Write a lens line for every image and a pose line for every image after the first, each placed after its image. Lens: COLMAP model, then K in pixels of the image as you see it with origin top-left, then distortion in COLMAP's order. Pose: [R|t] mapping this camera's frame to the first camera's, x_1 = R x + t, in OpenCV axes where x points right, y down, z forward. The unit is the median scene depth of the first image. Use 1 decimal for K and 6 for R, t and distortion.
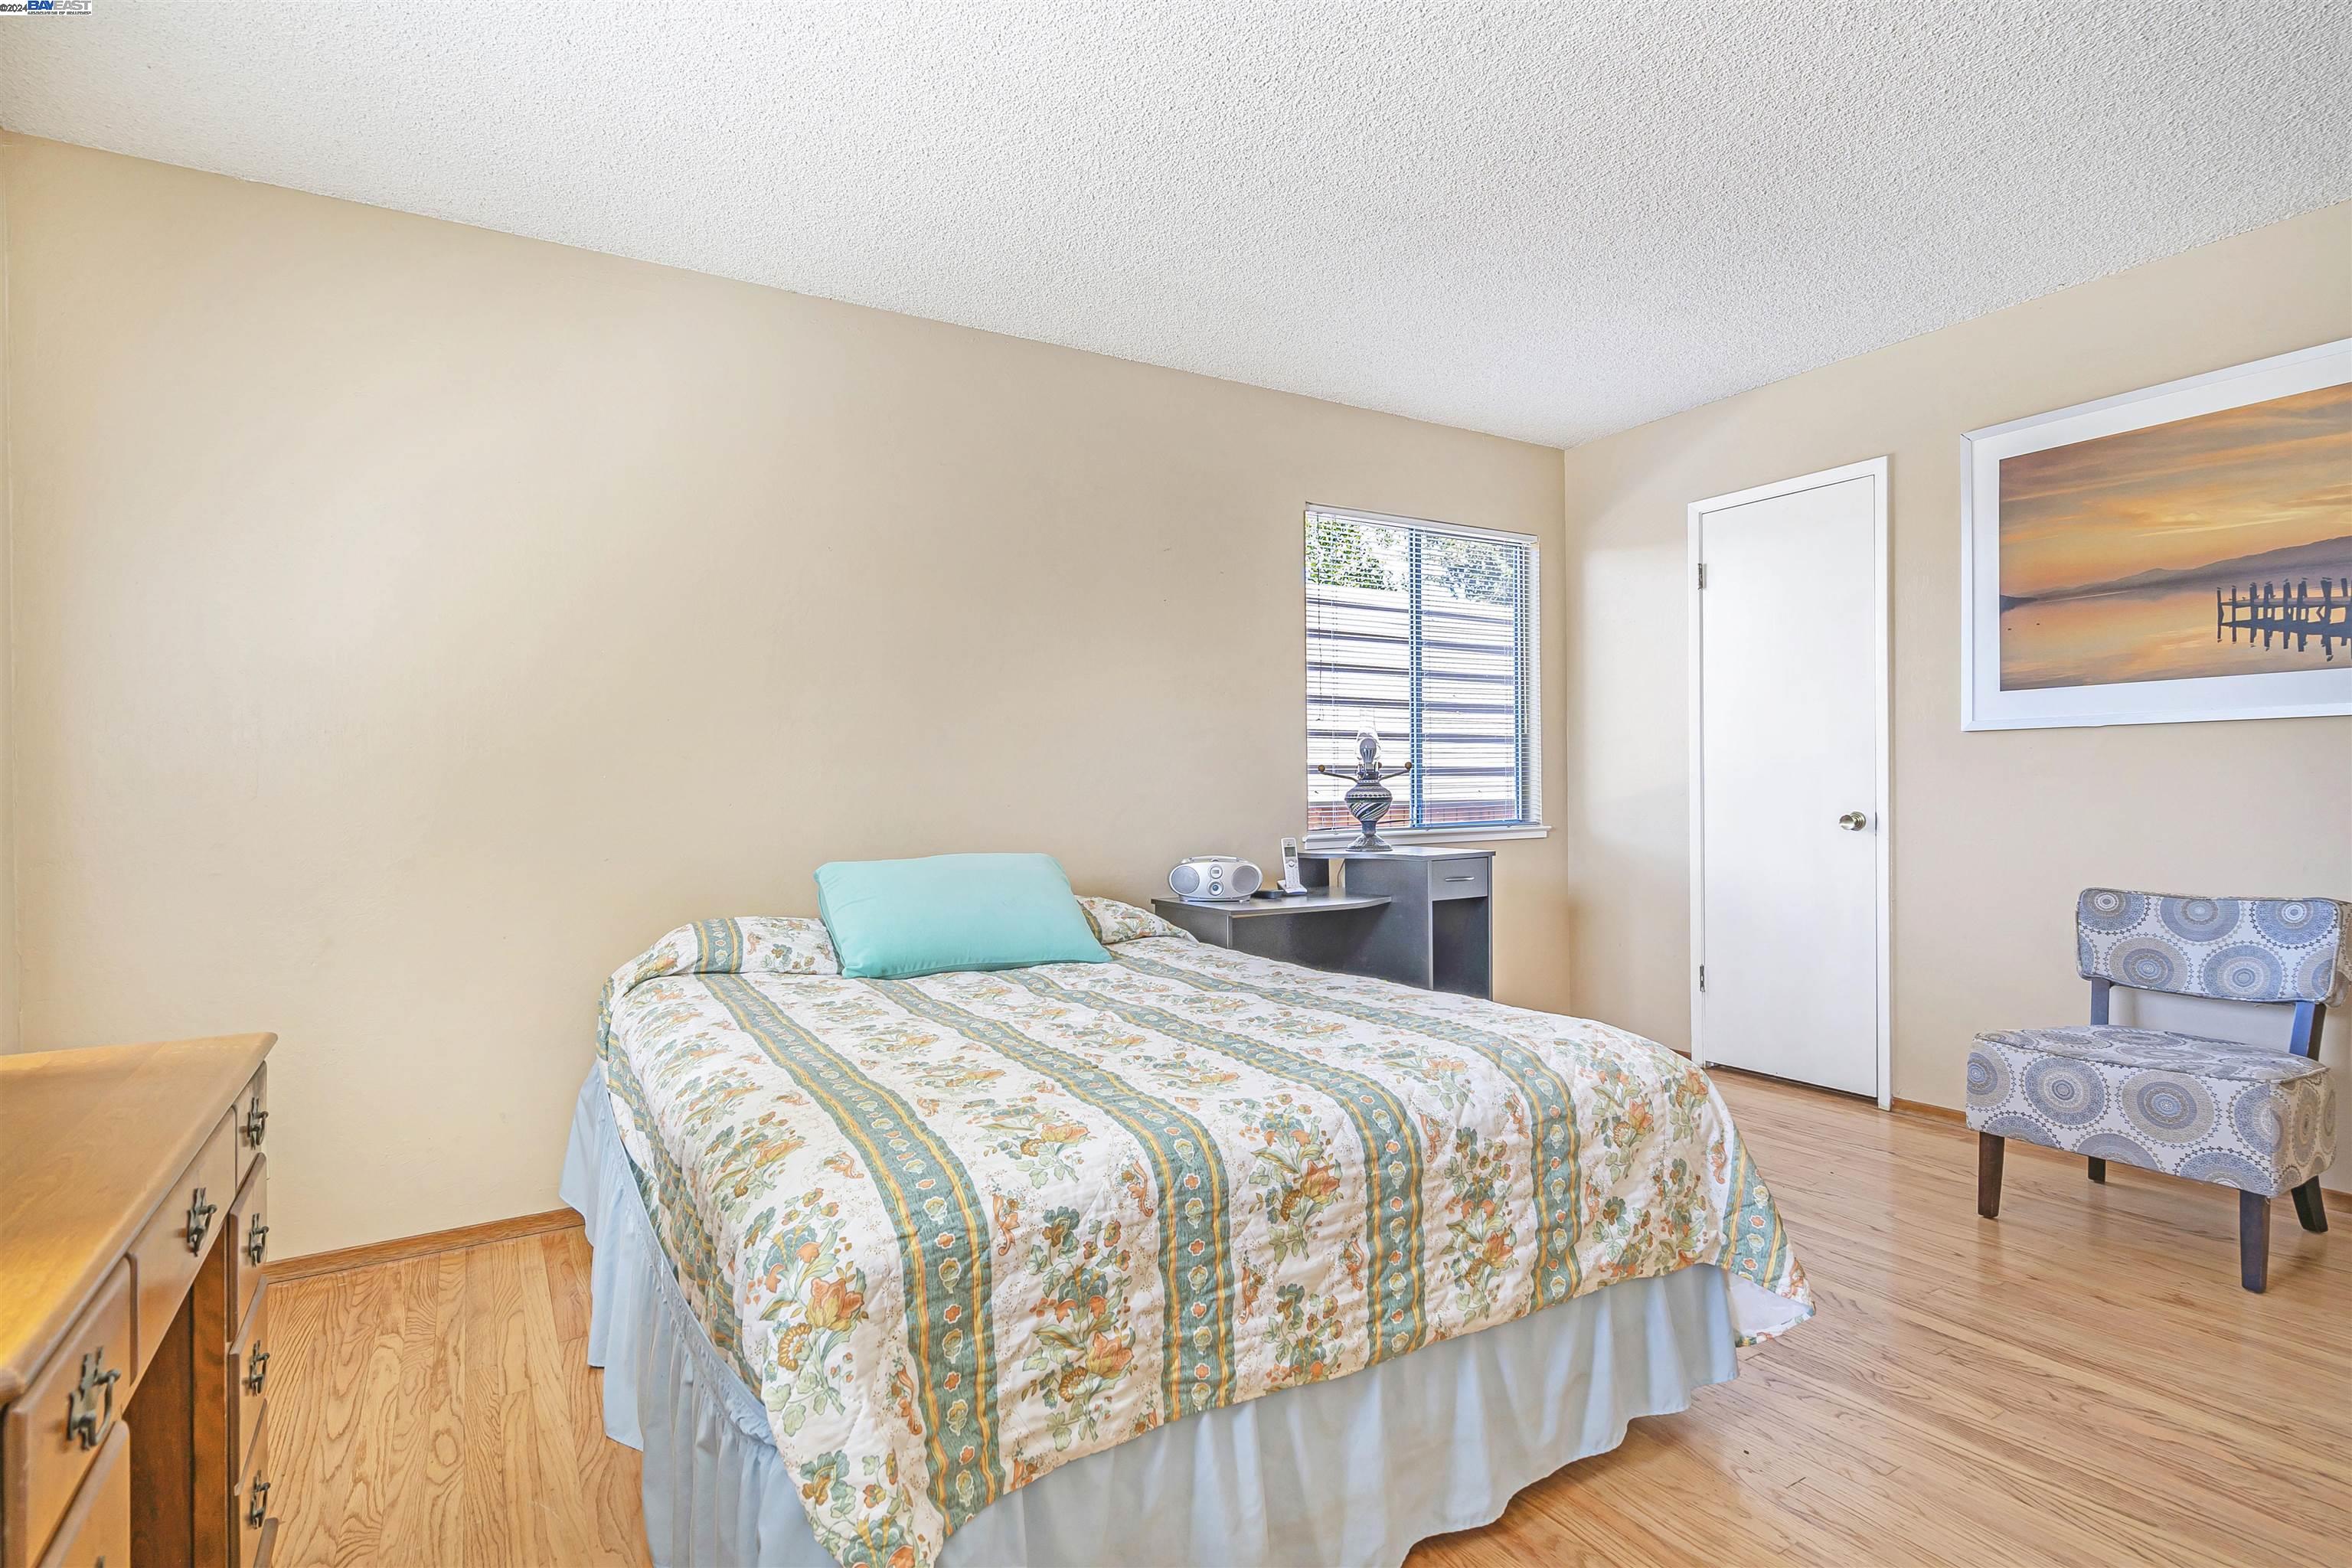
lens RADIAL K [[1086.9, 0, 1172.3], [0, 1086.9, 788.4], [0, 0, 1]] dist [0.000946, 0.001080]
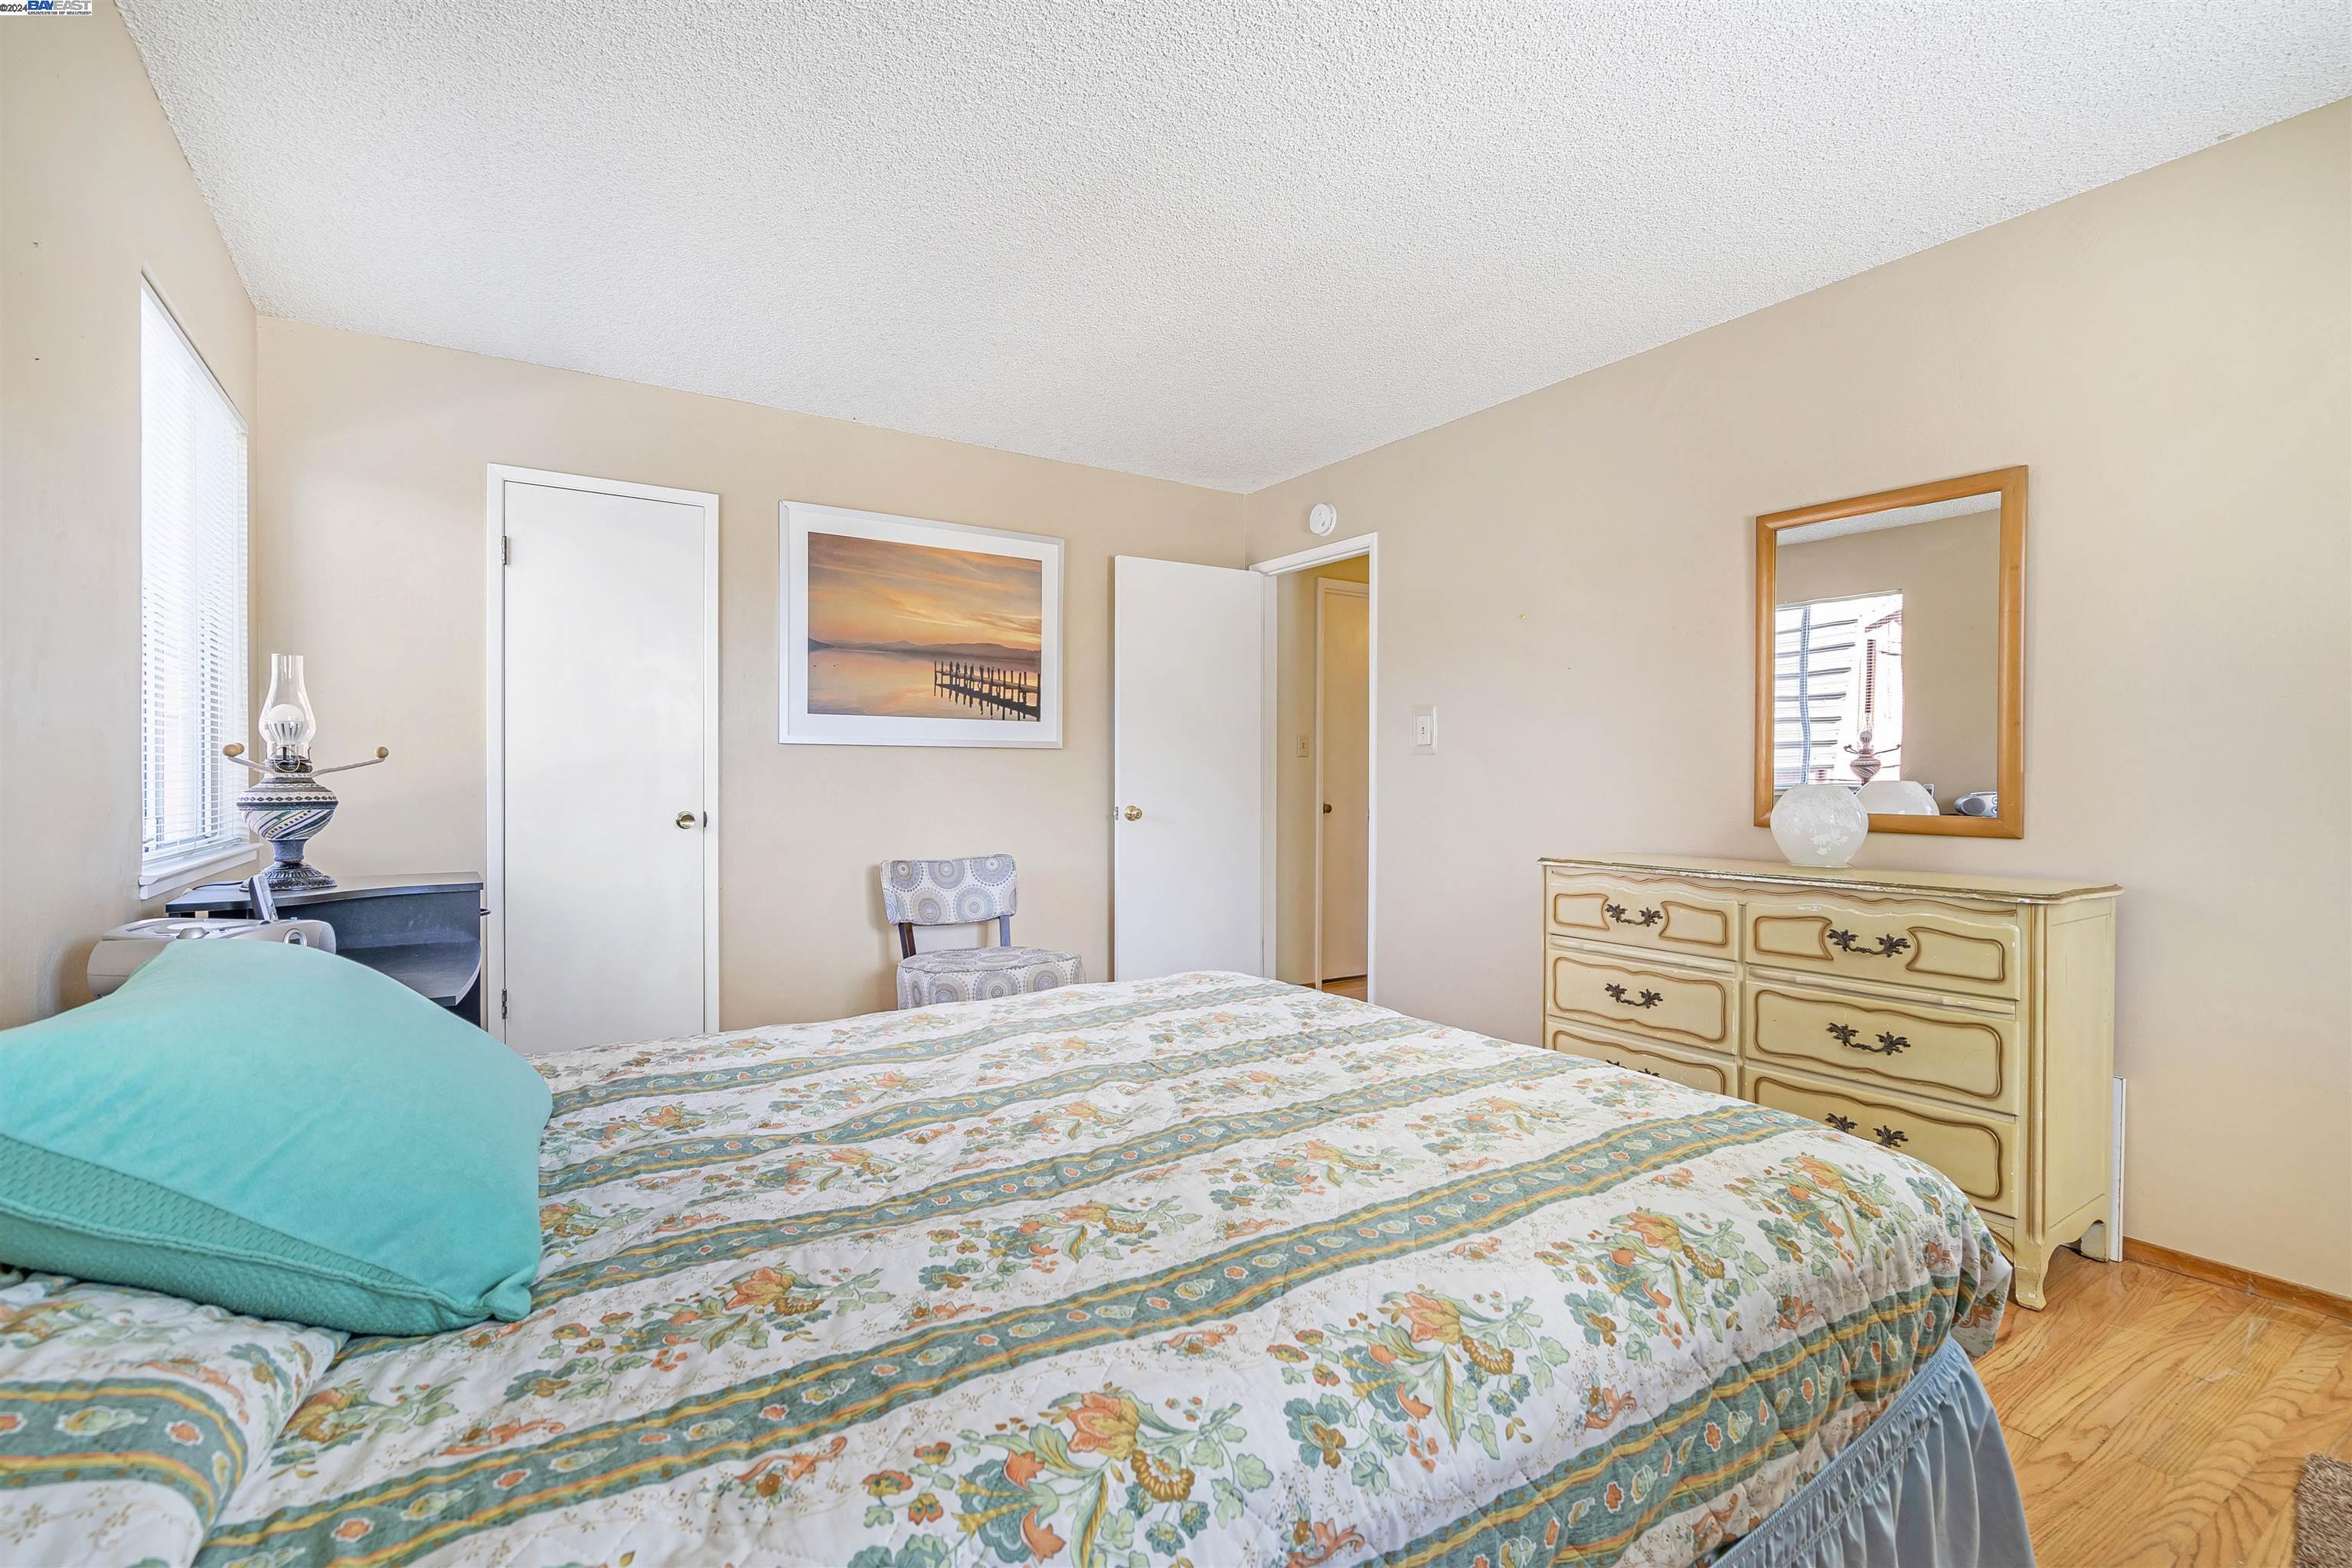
lens RADIAL K [[1086.9, 0, 1175.8], [0, 1086.9, 789.0], [0, 0, 1]] dist [0.000946, 0.001080]
pose [[0.009094, 0.002521, 0.999955, -0.565366], [-0.003955, 0.999989, -0.002485, 0.000876], [-0.999951, -0.003932, 0.009104, 0.622551]]
